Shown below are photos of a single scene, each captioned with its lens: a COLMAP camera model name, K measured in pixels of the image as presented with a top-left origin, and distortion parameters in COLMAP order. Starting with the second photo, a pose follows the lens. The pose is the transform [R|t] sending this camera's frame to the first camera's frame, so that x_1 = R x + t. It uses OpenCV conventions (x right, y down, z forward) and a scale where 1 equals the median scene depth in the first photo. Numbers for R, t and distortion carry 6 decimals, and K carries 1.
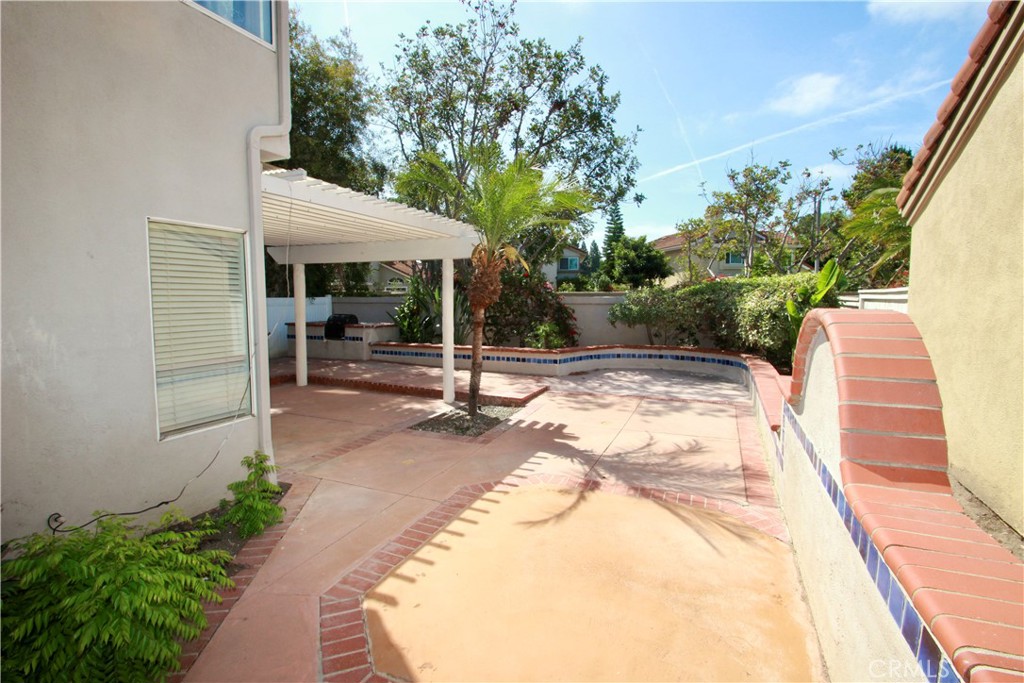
lens RADIAL K [[473.9, 0, 516.2], [0, 473.9, 328.4], [0, 0, 1]] dist [0.014739, -0.017774]
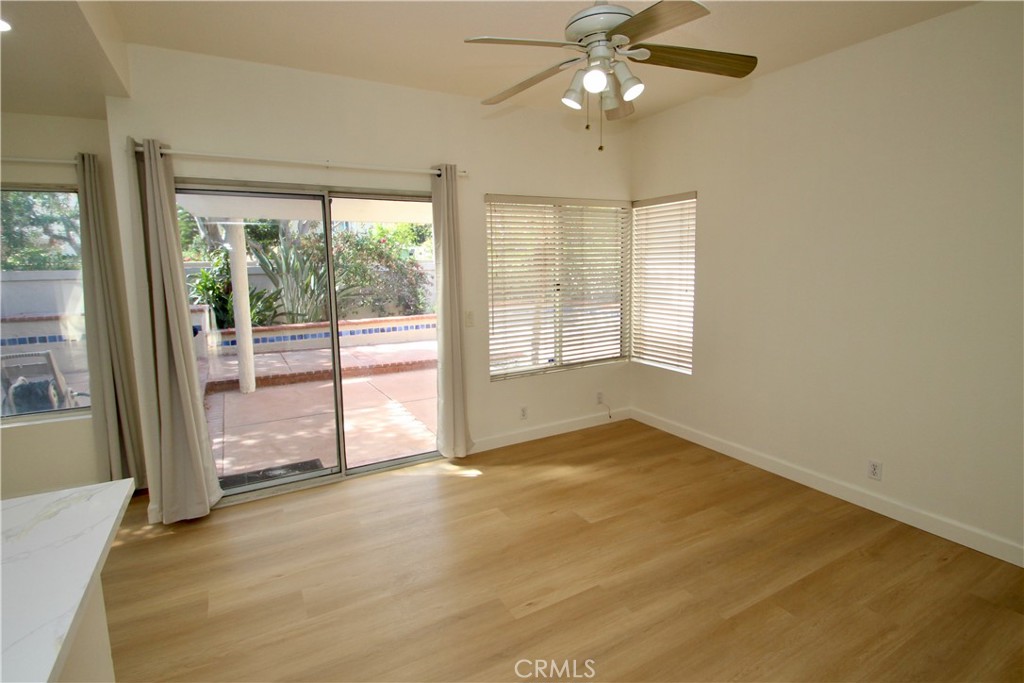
lens RADIAL K [[504.0, 0, 523.6], [0, 504.0, 326.5], [0, 0, 1]] dist [-0.001637, -0.000419]
pose [[0.592475, -0.113305, 0.797581, -0.726530], [0.068995, 0.993559, 0.089893, -0.015510], [-0.802629, 0.001770, 0.596476, 0.199414]]
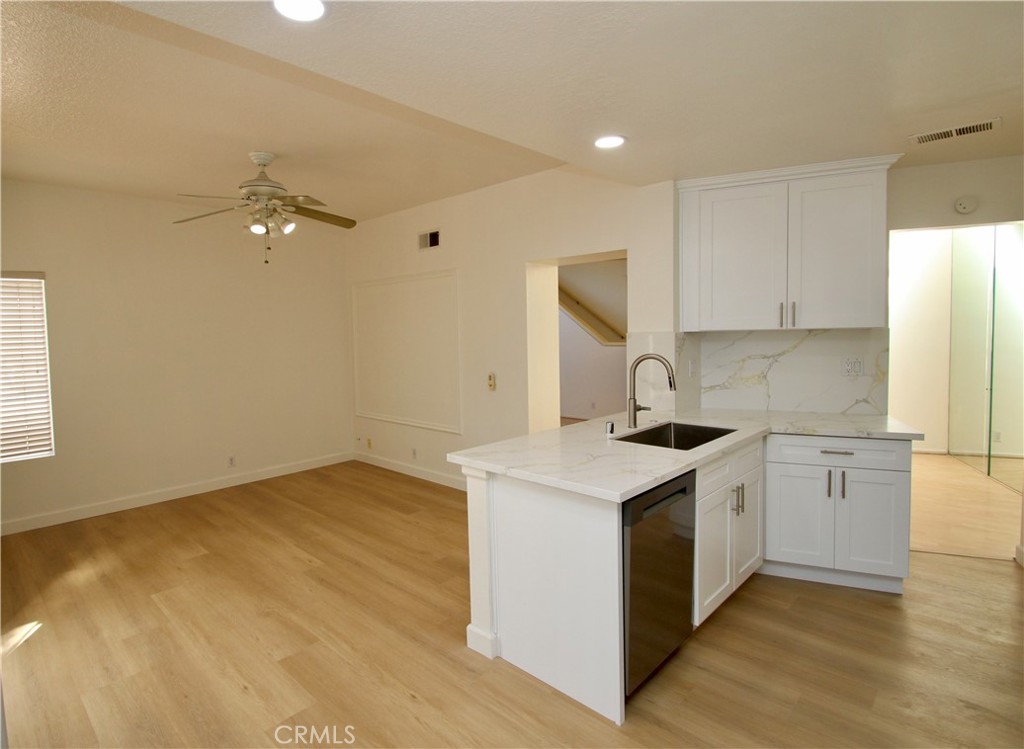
lens RADIAL K [[526.0, 0, 458.6], [0, 526.0, 359.1], [0, 0, 1]] dist [-0.000832, -0.000272]
pose [[-0.925914, 0.001949, 0.377729, -0.786051], [0.048084, 0.992460, 0.112744, -0.040918], [-0.374661, 0.122554, -0.919026, 0.629388]]
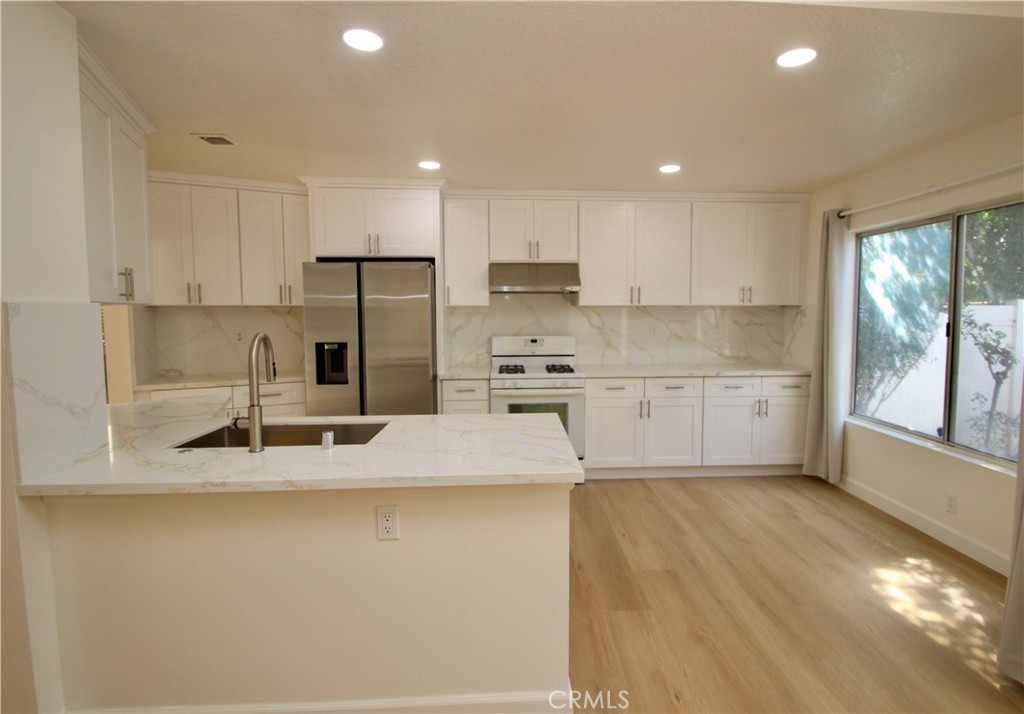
lens RADIAL K [[497.8, 0, 540.4], [0, 497.8, 341.7], [0, 0, 1]] dist [0.014255, -0.016256]
pose [[0.464380, 0.057108, -0.883793, -0.536164], [-0.058016, 0.997737, 0.033987, -0.012597], [0.883734, 0.035491, 0.466642, 0.294292]]
